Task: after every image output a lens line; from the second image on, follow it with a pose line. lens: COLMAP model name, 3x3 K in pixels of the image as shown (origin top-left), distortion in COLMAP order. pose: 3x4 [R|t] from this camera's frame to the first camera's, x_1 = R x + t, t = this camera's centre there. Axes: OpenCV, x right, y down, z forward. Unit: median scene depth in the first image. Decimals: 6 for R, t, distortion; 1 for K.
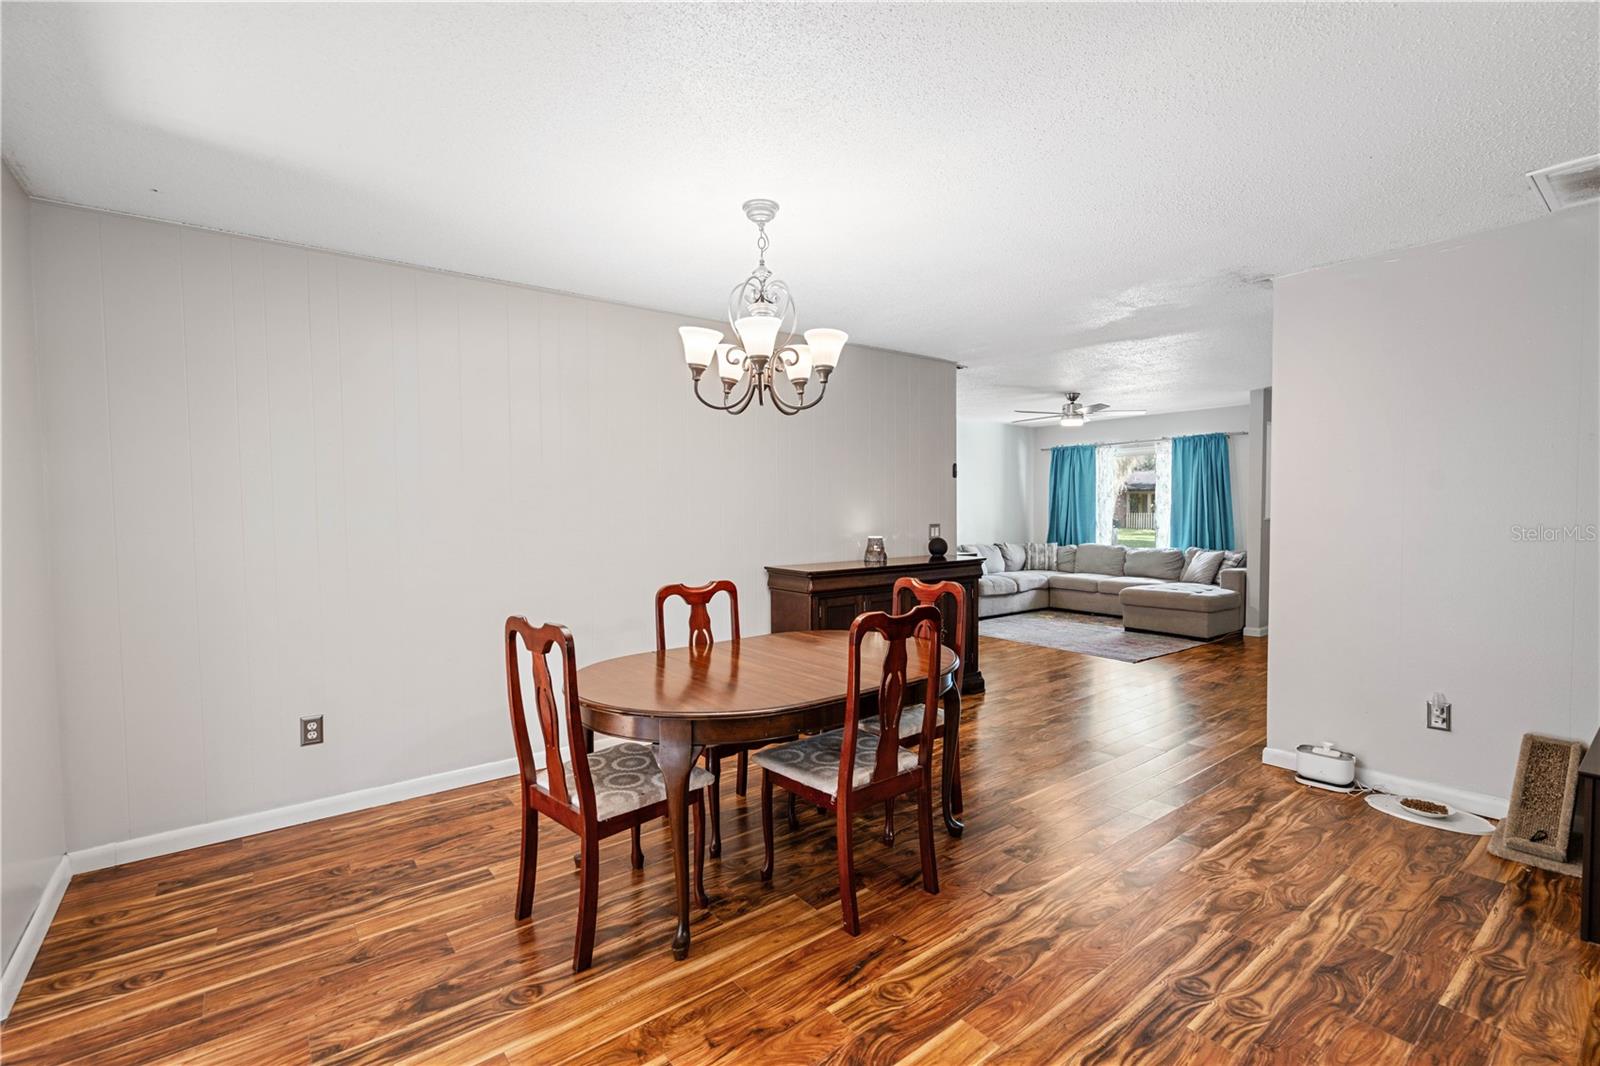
lens RADIAL K [[716.0, 0, 798.4], [0, 716.0, 540.9], [0, 0, 1]] dist [0.000204, -0.000004]
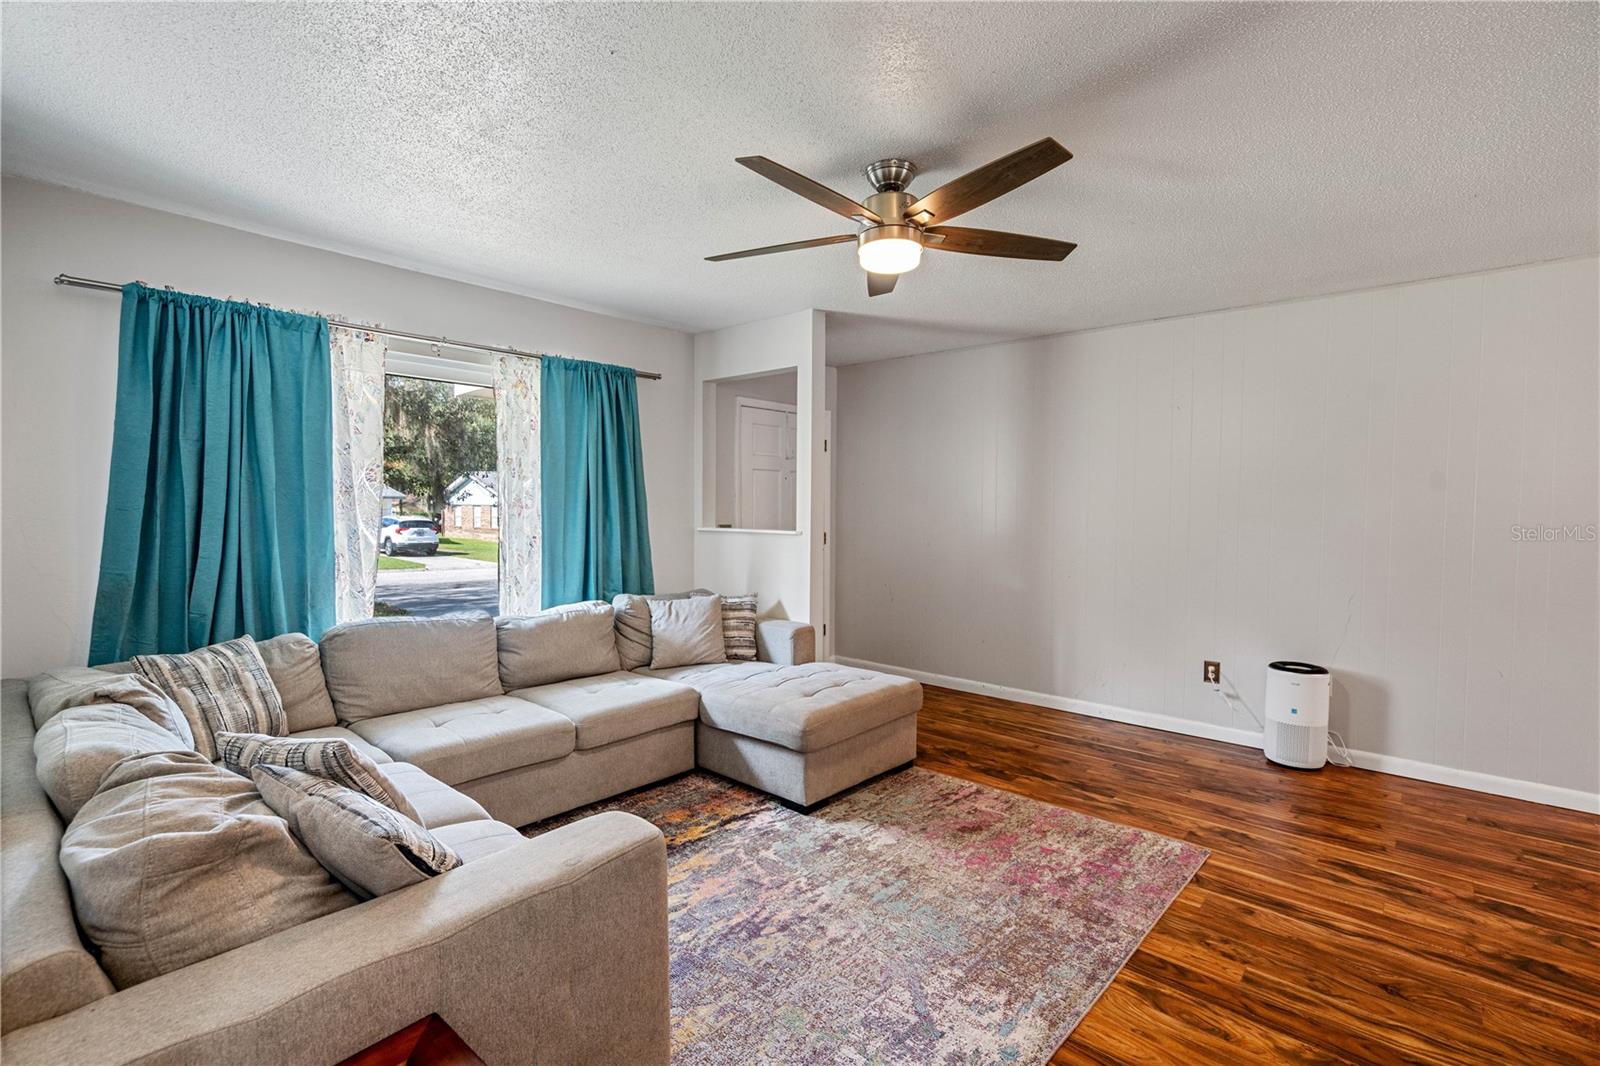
lens RADIAL K [[722.1, 0, 800.0], [0, 722.1, 533.0], [0, 0, 1]] dist [-0.008261, -0.000406]
pose [[-0.176874, -0.021454, 0.984000, 0.050725], [0.045664, 0.998507, 0.029979, -0.038768], [-0.983174, 0.050235, -0.175631, 0.892262]]
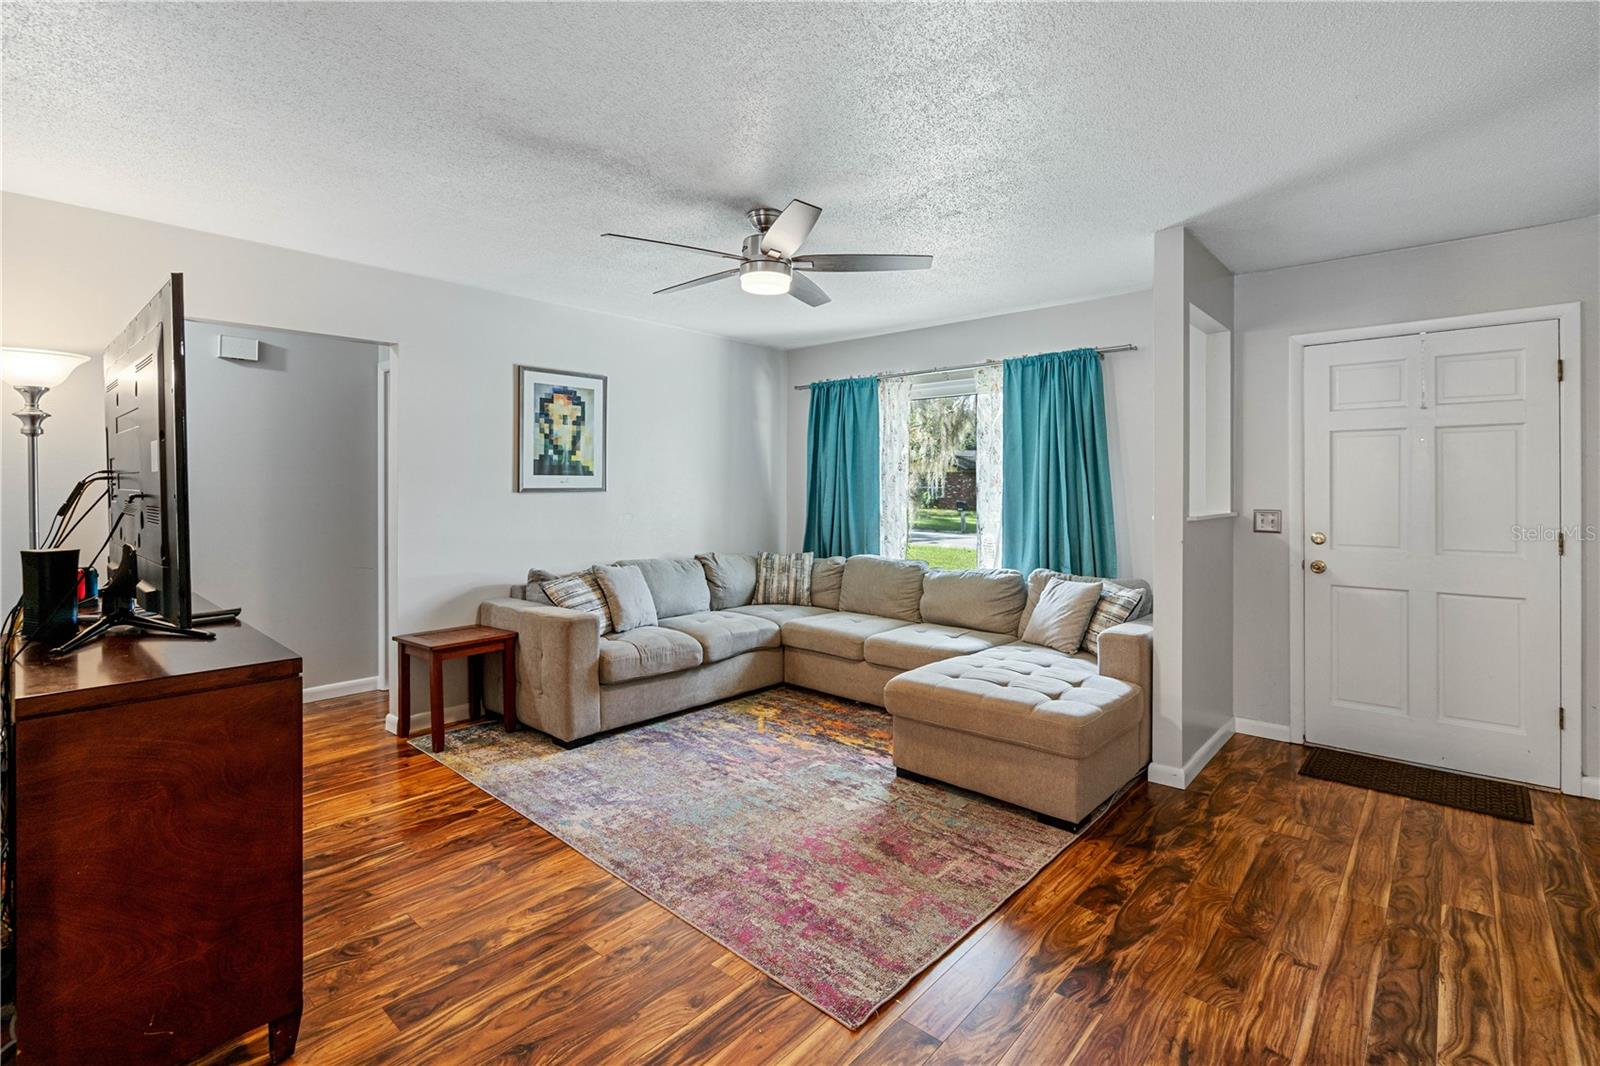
lens RADIAL K [[735.1, 0, 796.0], [0, 735.1, 486.1], [0, 0, 1]] dist [-0.004089, 0.000021]
pose [[0.983825, 0.013797, 0.178602, 0.264163], [-0.005193, 0.998807, -0.048550, -0.022344], [-0.179059, 0.046837, 0.982723, 0.477465]]
